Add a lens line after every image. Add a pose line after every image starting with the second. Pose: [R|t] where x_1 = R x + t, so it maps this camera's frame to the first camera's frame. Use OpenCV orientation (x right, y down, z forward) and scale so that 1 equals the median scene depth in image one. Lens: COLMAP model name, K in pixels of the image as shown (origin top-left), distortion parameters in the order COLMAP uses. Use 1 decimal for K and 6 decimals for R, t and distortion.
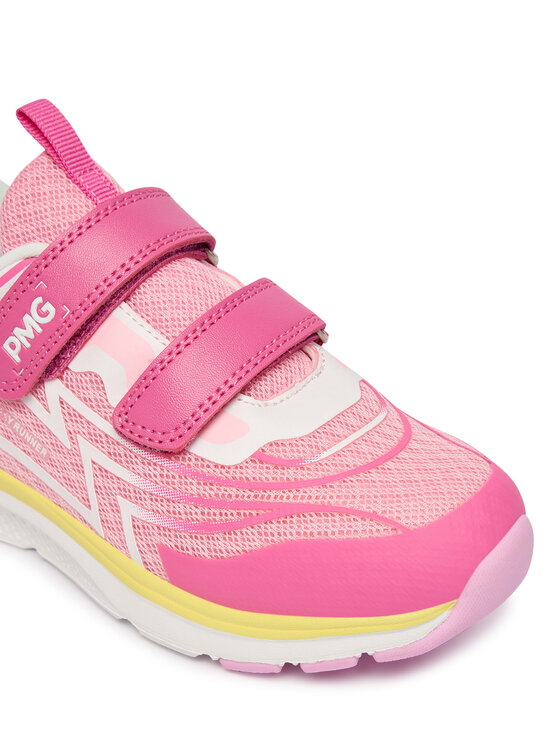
lens RADIAL K [[1259.7, 0, 280.0], [0, 1259.7, 373.0], [0, 0, 1]] dist [-0.042772, -0.067848]
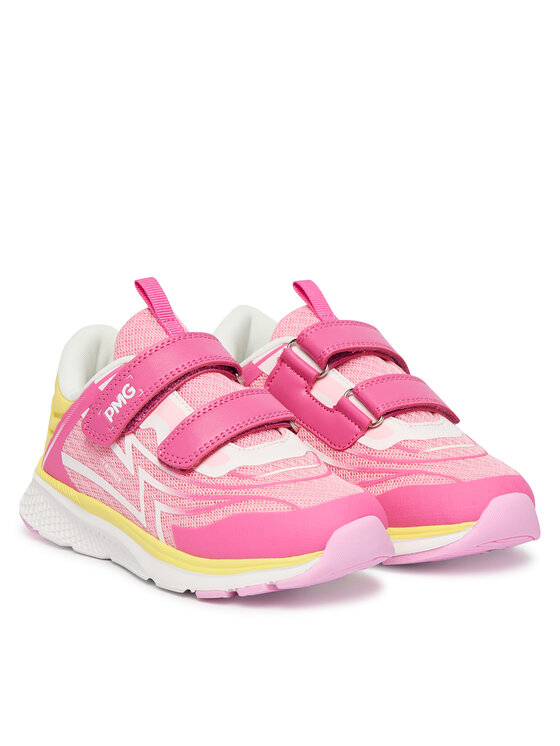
lens RADIAL K [[2193.3, 0, 280.0], [0, 2193.3, 373.0], [0, 0, 1]] dist [0.017705, 0.025439]
pose [[0.971552, 0.072512, -0.225454, 0.684243], [-0.129713, 0.959414, -0.250399, 0.649003], [0.198146, 0.272520, 0.941526, -1.779795]]
